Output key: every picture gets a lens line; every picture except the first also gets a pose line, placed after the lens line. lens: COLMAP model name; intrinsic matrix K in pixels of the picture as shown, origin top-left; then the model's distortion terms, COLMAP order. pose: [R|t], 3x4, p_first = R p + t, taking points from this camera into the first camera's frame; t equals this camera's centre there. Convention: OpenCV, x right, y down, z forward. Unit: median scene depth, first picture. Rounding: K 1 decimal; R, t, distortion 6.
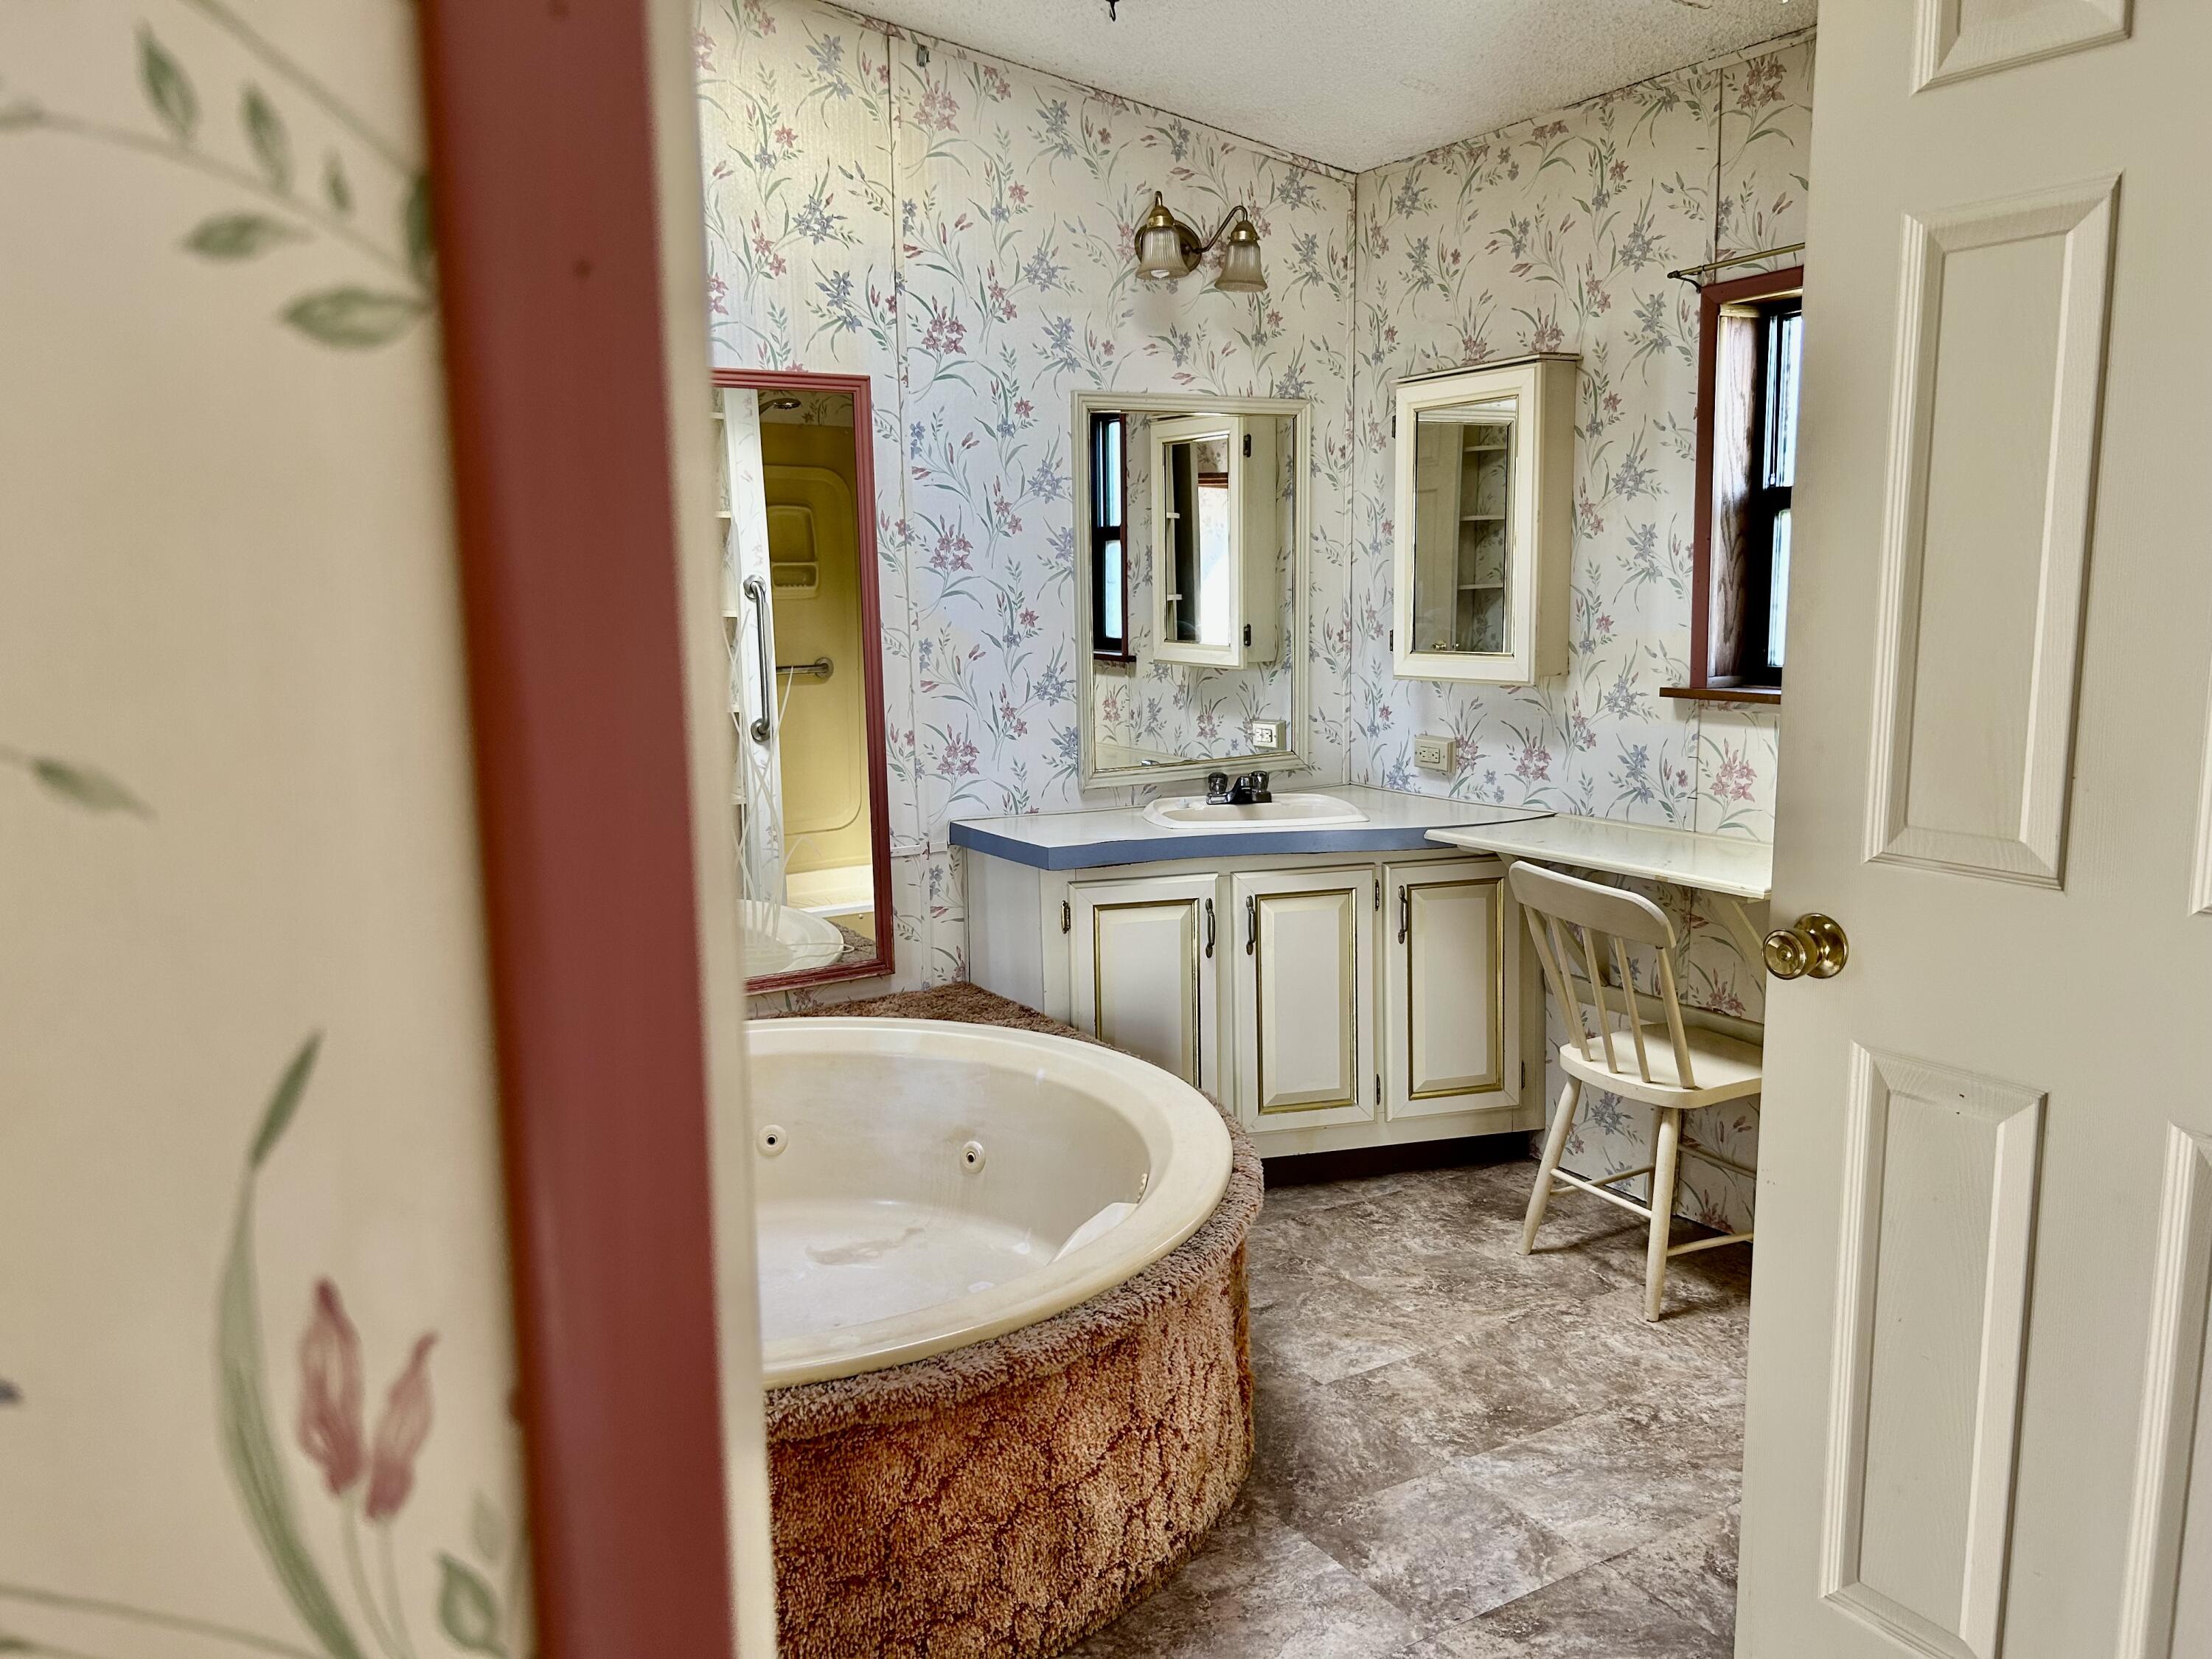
lens RADIAL K [[1646.3, 0, 1107.3], [0, 1646.3, 824.9], [0, 0, 1]] dist [0.006650, -0.036251]
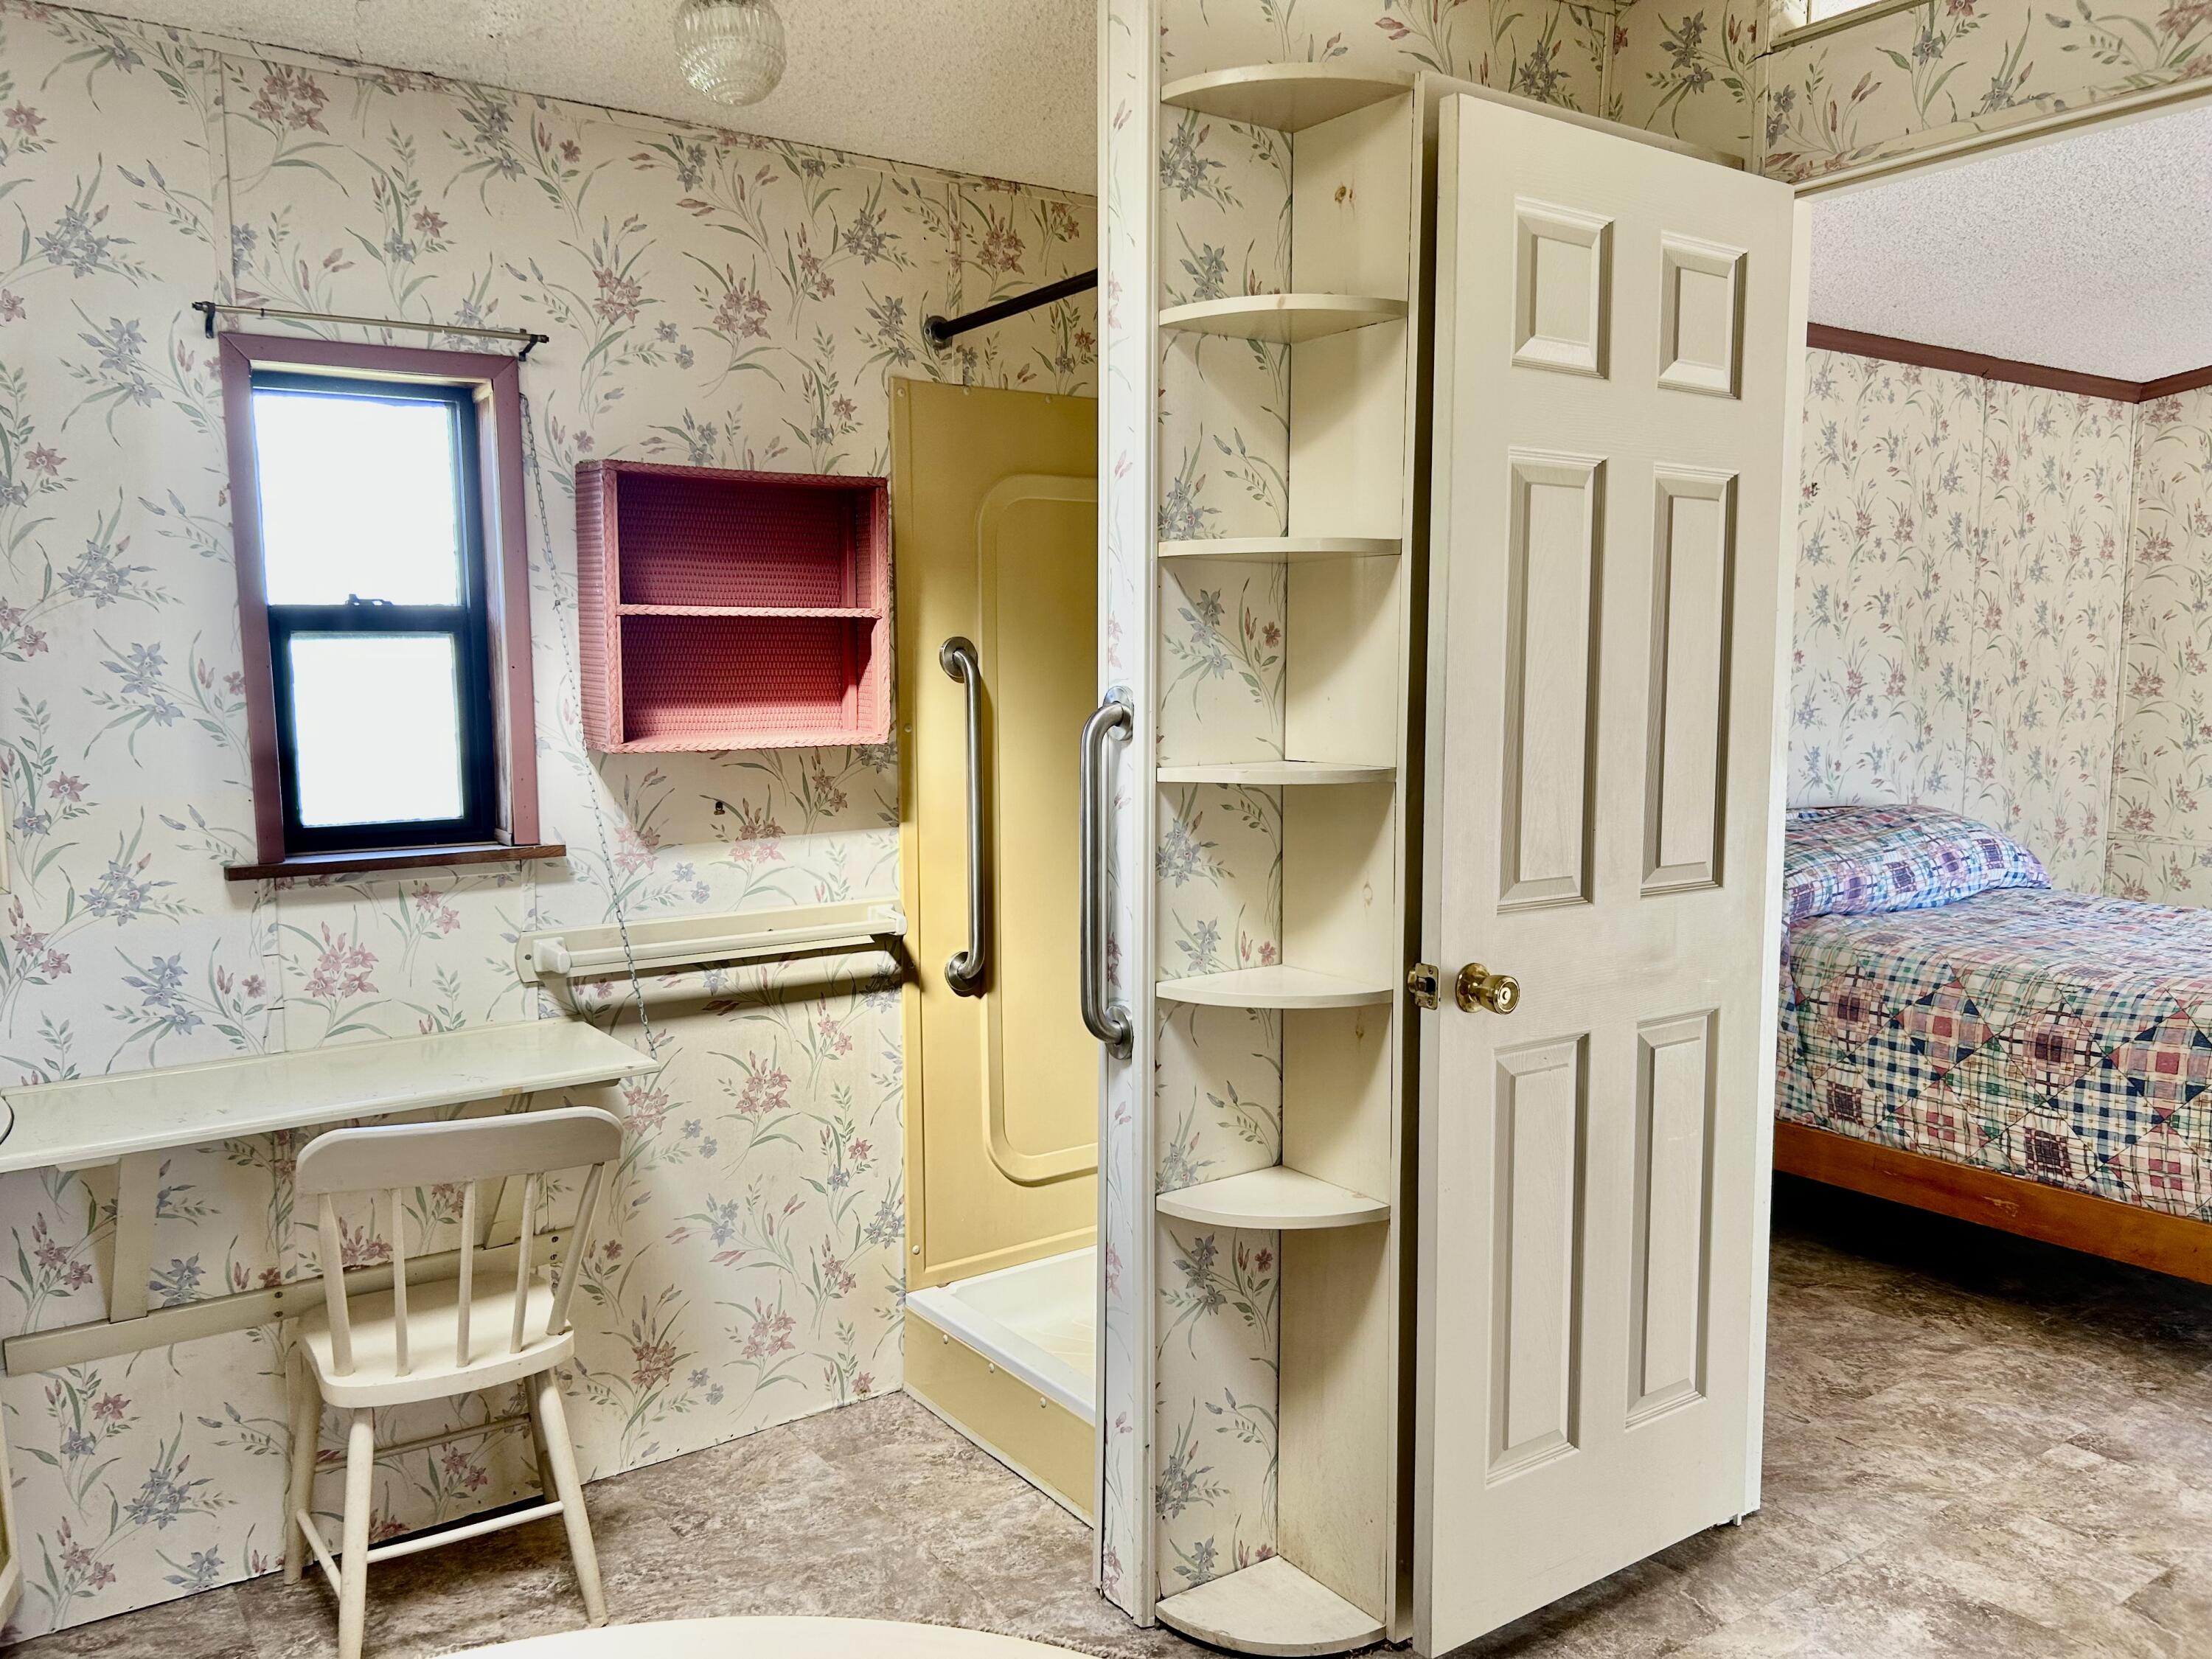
lens RADIAL K [[1646.3, 0, 1010.7], [0, 1646.3, 828.4], [0, 0, 1]] dist [0.006650, -0.036251]
pose [[-0.065767, -0.076698, 0.994883, -0.408578], [0.156178, 0.983962, 0.086180, -0.110192], [-0.985537, 0.161046, -0.052734, 0.700318]]
